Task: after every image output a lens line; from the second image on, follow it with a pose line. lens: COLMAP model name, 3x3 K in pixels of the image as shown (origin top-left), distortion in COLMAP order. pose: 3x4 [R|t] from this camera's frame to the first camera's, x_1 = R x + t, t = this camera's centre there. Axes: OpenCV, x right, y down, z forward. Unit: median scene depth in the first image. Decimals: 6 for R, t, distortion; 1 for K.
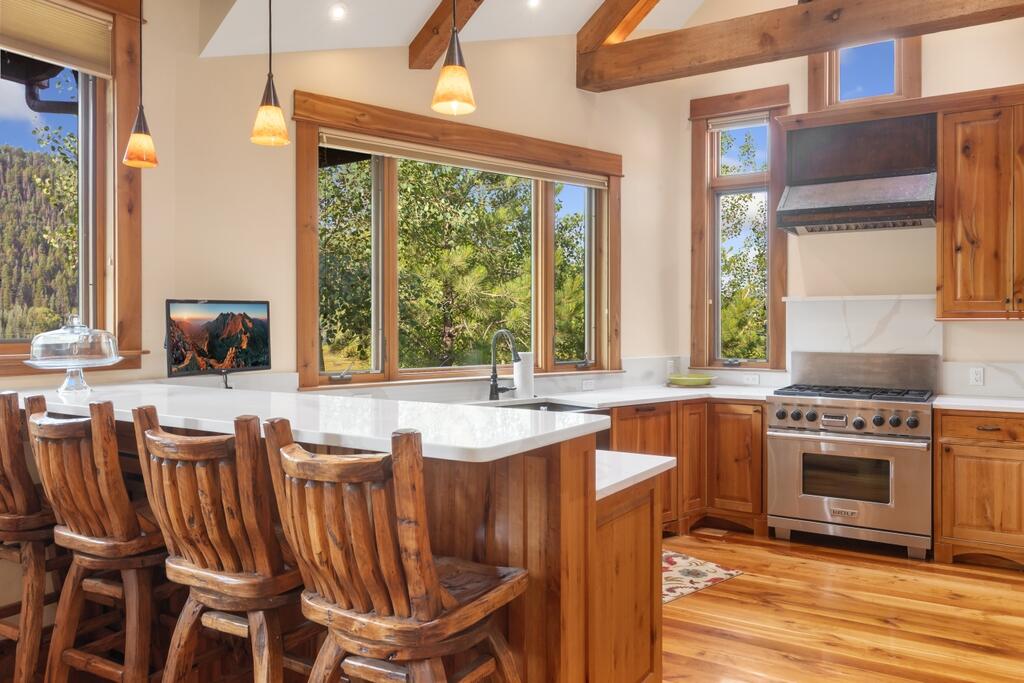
lens RADIAL K [[766.7, 0, 516.4], [0, 766.7, 328.4], [0, 0, 1]] dist [0.014574, -0.007901]
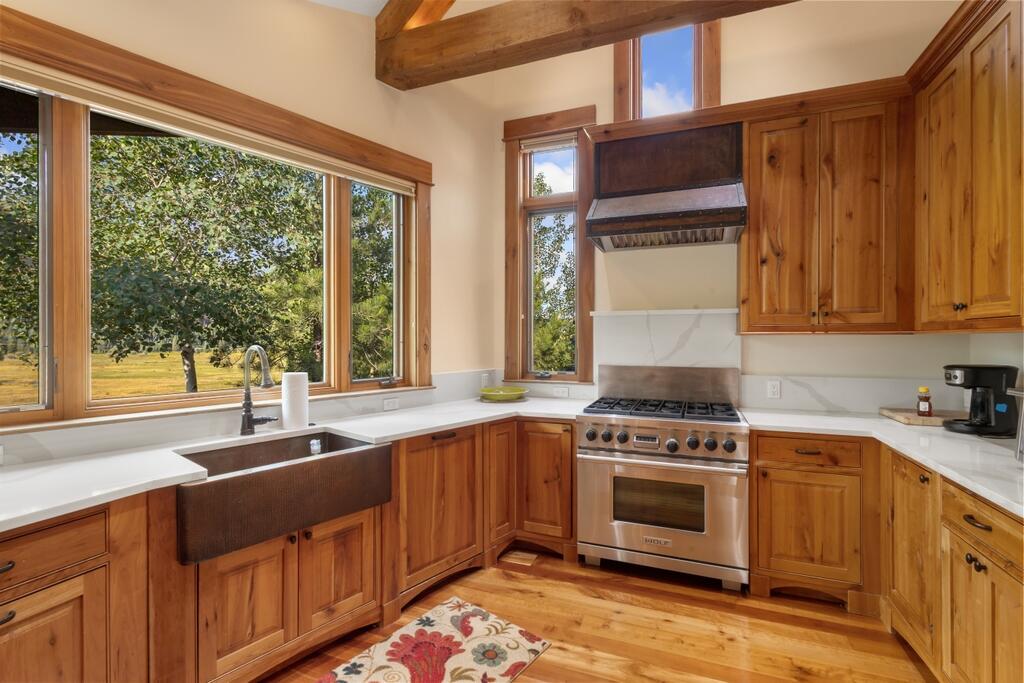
lens RADIAL K [[472.5, 0, 513.3], [0, 472.5, 340.8], [0, 0, 1]] dist [0.010421, -0.003364]
pose [[0.981373, -0.001549, 0.192106, 0.140521], [0.001482, 0.999999, 0.000492, -0.002829], [-0.192107, -0.000198, 0.981374, 0.452022]]
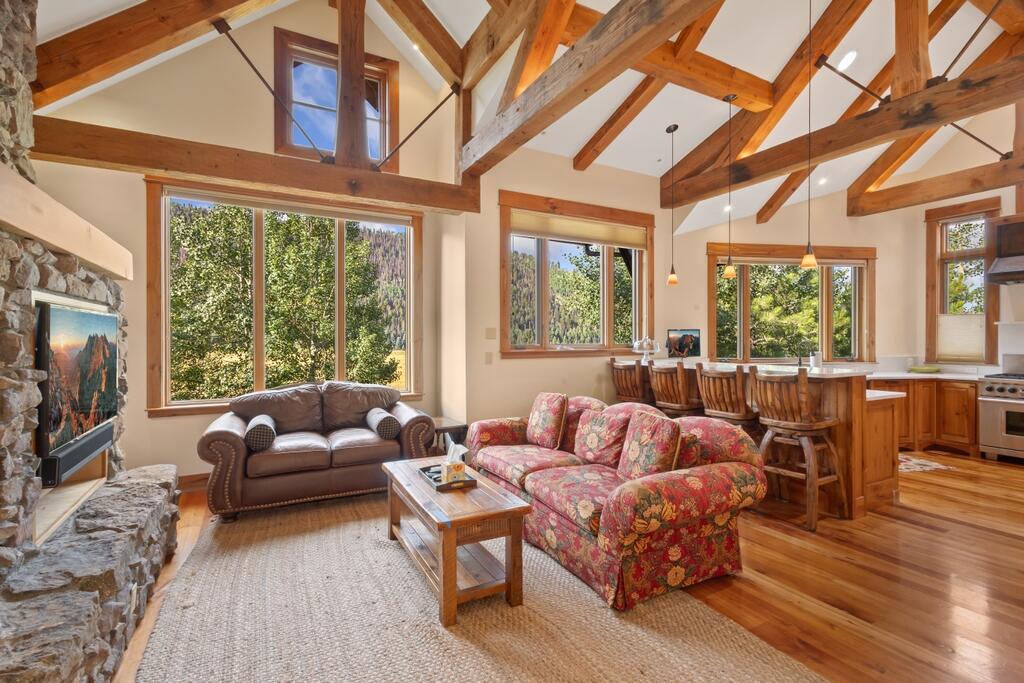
lens RADIAL K [[472.5, 0, 507.7], [0, 472.5, 340.9], [0, 0, 1]] dist [0.010421, -0.003364]
pose [[0.867528, -0.000374, -0.497388, -0.074534], [-0.000341, 0.999999, -0.001348, 0.003718], [0.497388, 0.001340, 0.867527, -0.507409]]
